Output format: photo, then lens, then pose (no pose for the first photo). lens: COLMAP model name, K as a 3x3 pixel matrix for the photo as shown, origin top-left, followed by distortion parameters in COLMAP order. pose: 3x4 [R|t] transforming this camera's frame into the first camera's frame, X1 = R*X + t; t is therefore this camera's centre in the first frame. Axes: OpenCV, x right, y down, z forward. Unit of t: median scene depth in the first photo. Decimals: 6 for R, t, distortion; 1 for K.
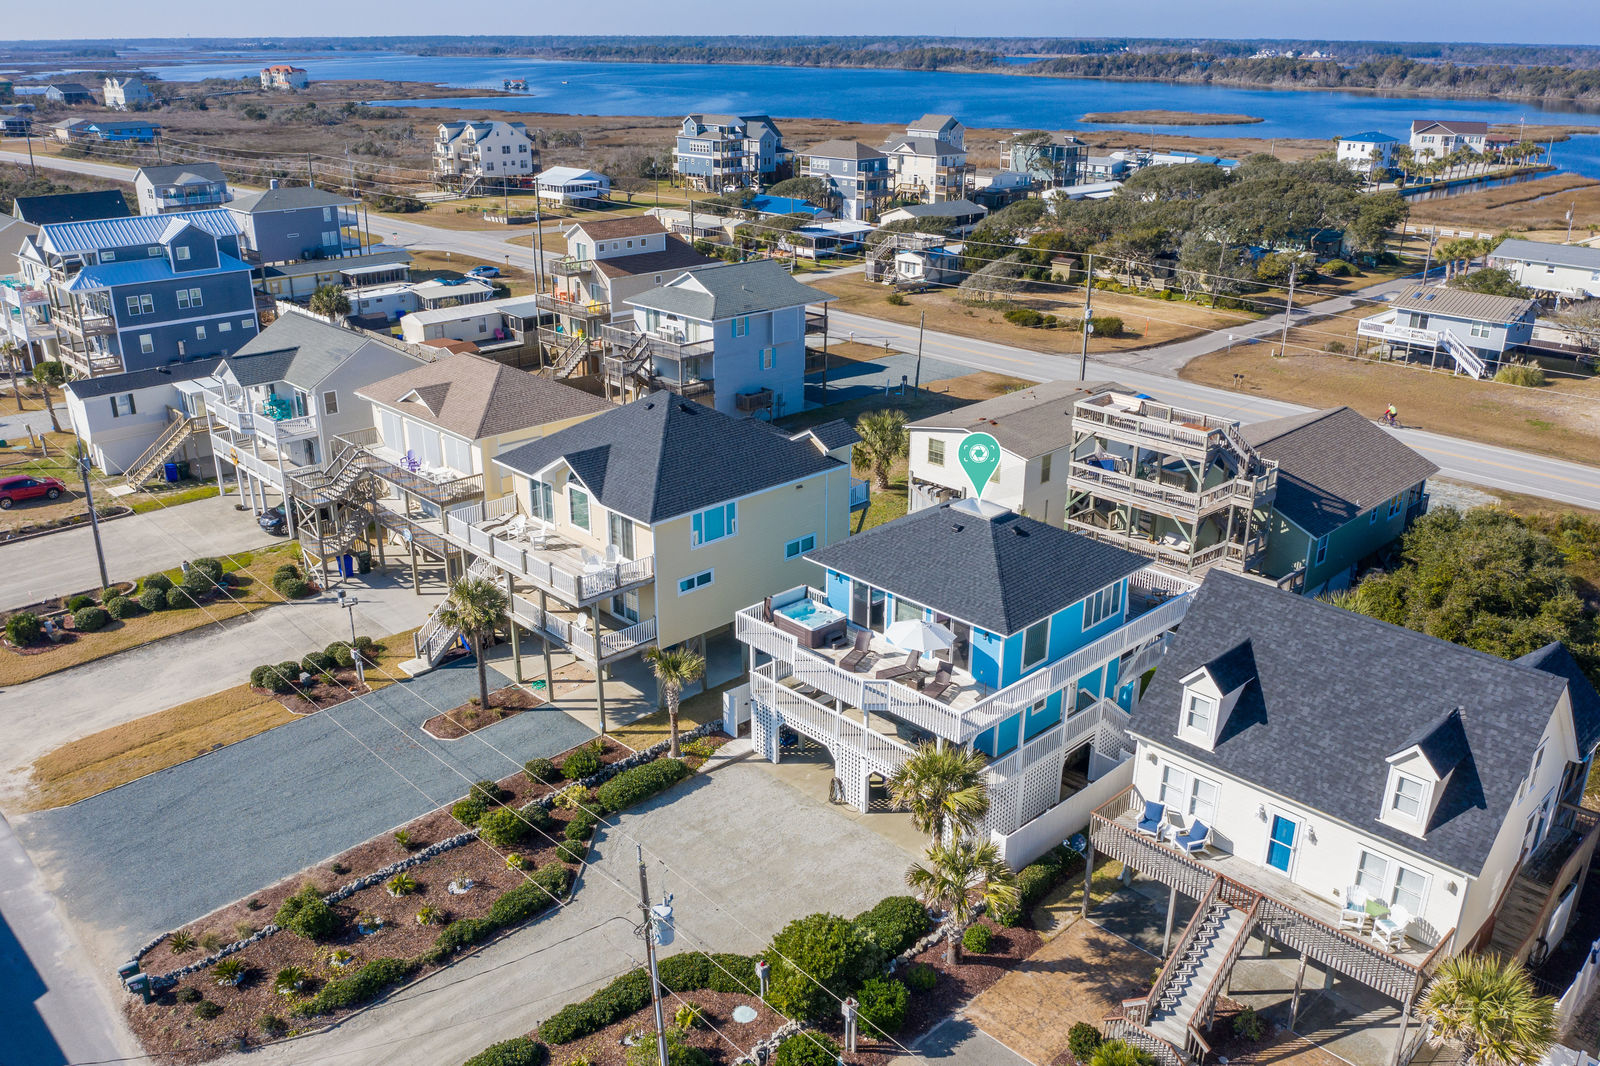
lens RADIAL K [[1291.4, 0, 800.0], [0, 1291.4, 533.0], [0, 0, 1]] dist [-0.034744, 0.010837]
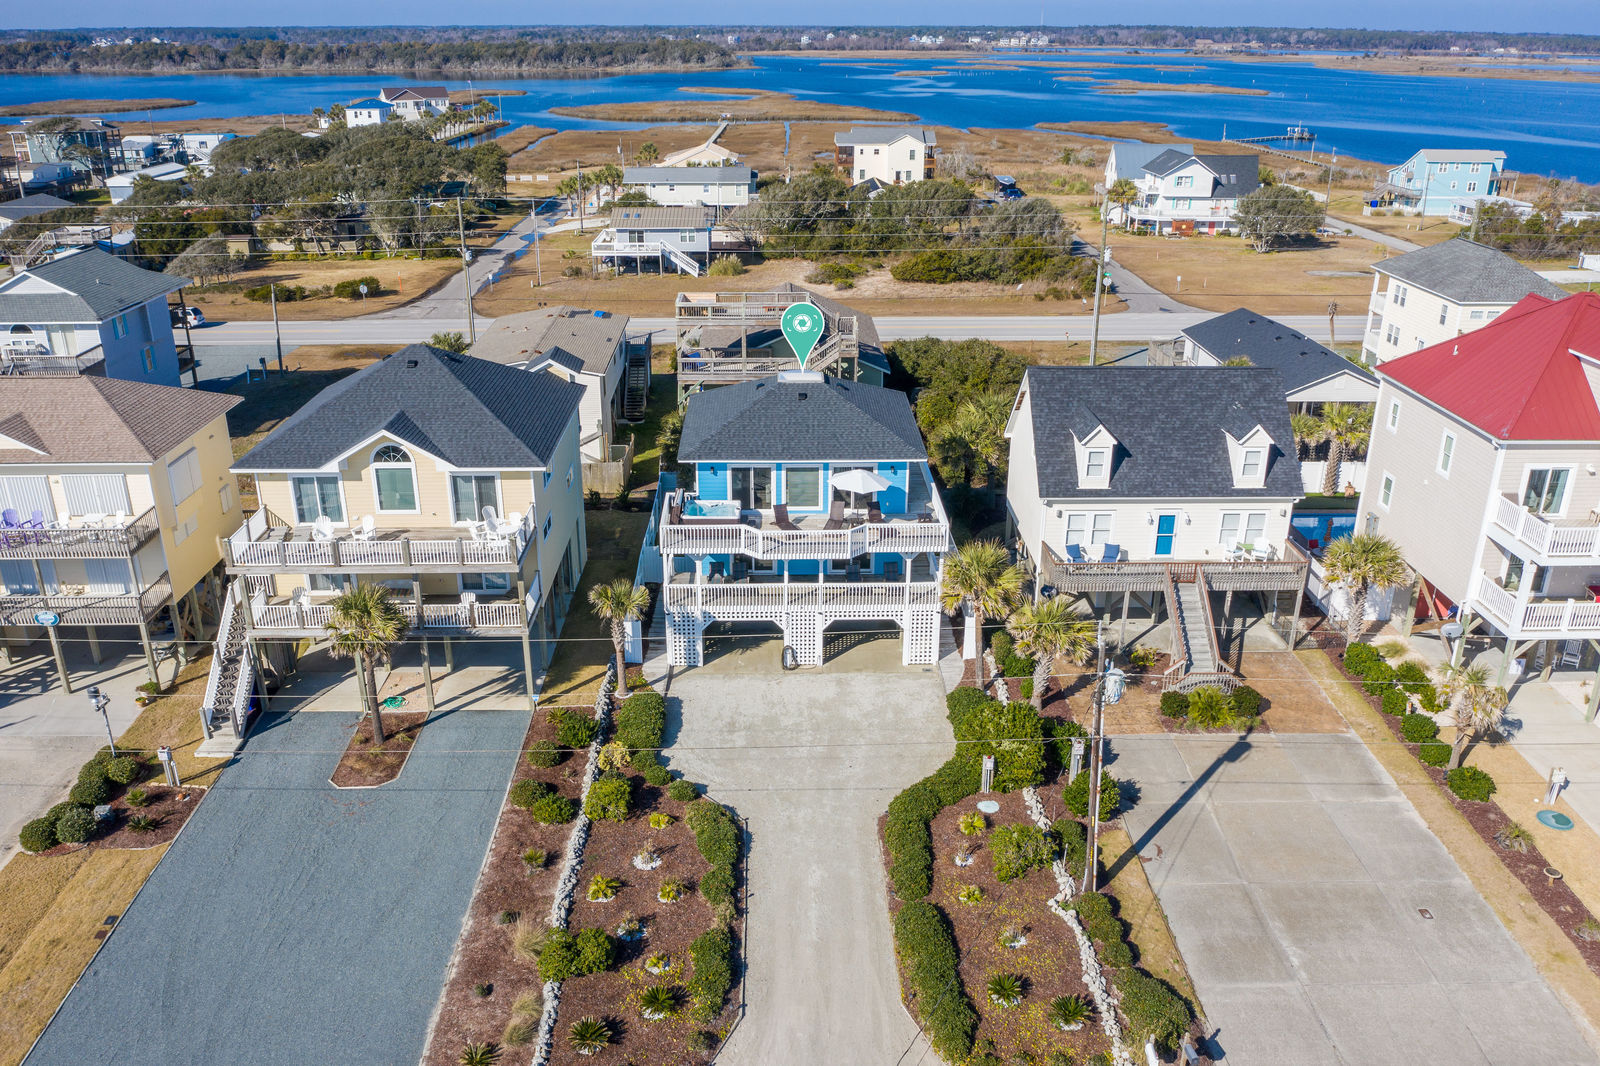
lens RADIAL K [[1263.6, 0, 800.0], [0, 1263.6, 533.0], [0, 0, 1]] dist [-0.028813, -0.003503]
pose [[0.680780, -0.277738, 0.677791, -0.268196], [0.266307, 0.955853, 0.124197, -0.010941], [-0.682363, 0.095950, 0.724689, 0.093812]]
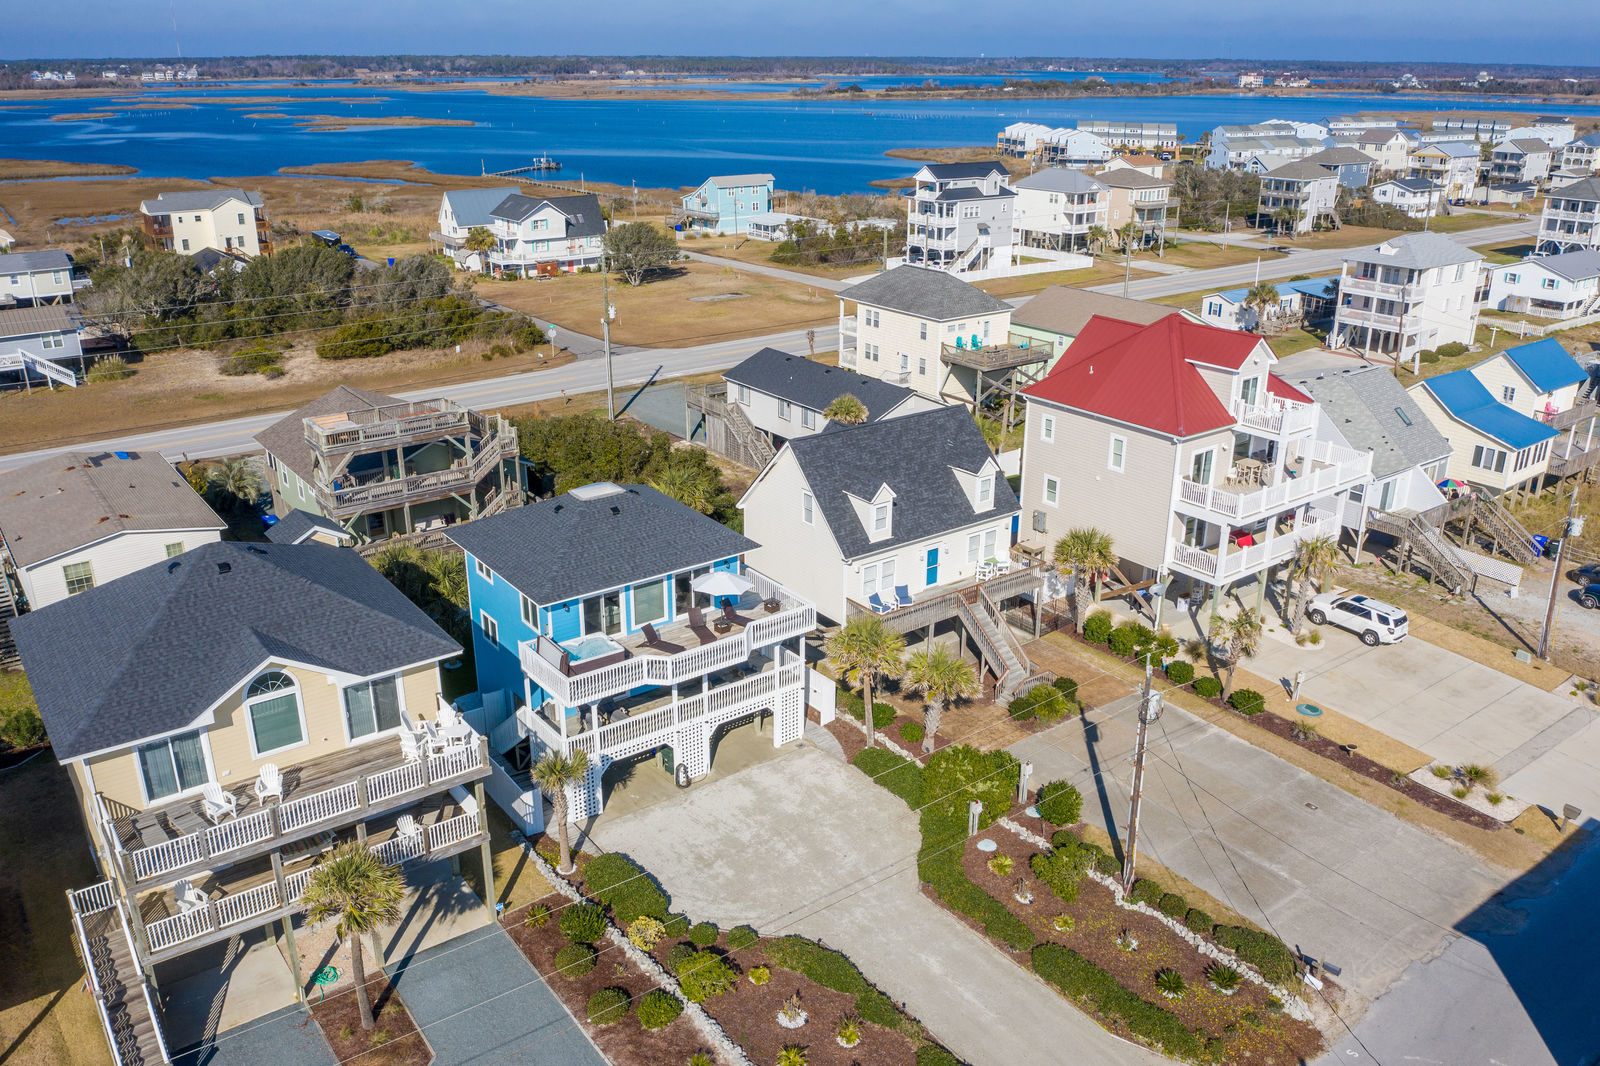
lens RADIAL K [[1261.7, 0, 800.0], [0, 1261.7, 533.0], [0, 0, 1]] dist [-0.035353, 0.011422]
pose [[0.129954, -0.357827, 0.924701, -0.344428], [0.357613, 0.886753, 0.292885, -0.098543], [-0.924784, 0.292623, 0.243201, 0.252295]]
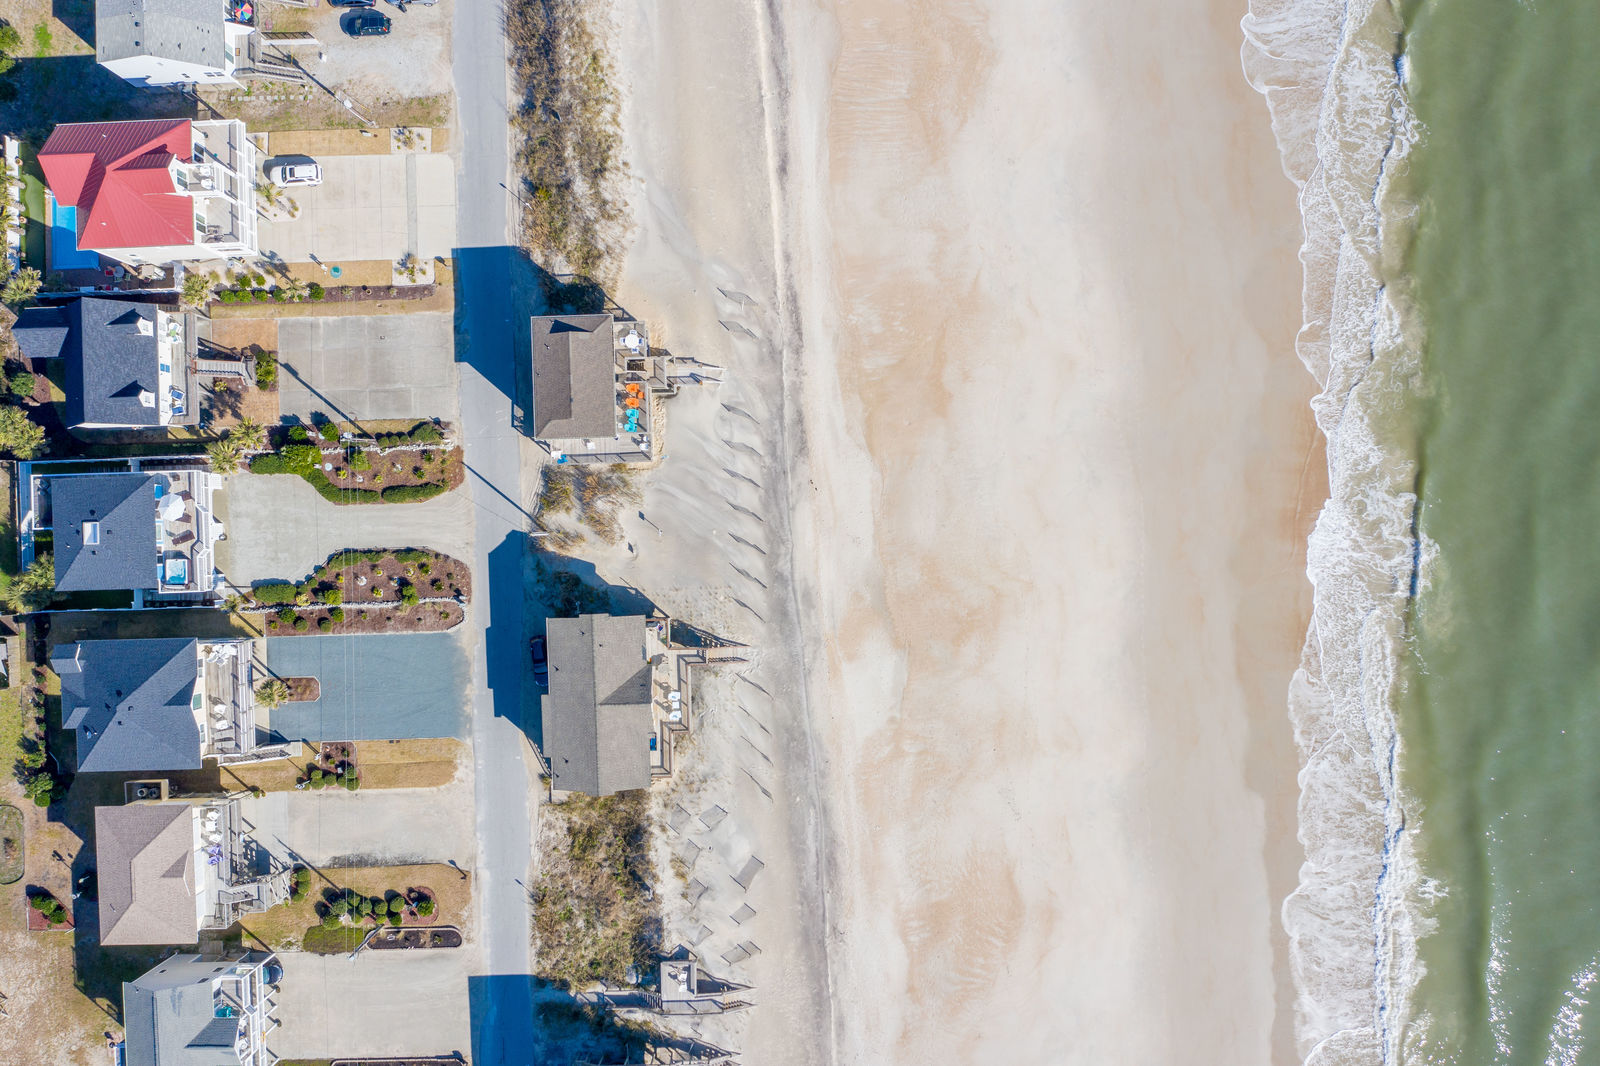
lens RADIAL K [[1291.4, 0, 800.0], [0, 1291.4, 533.0], [0, 0, 1]] dist [-0.034744, 0.010837]
pose [[-0.737285, -0.675576, 0.002919, -0.334840], [0.242674, -0.260803, 0.934393, -0.774223], [-0.630492, 0.689623, 0.356231, -0.254009]]
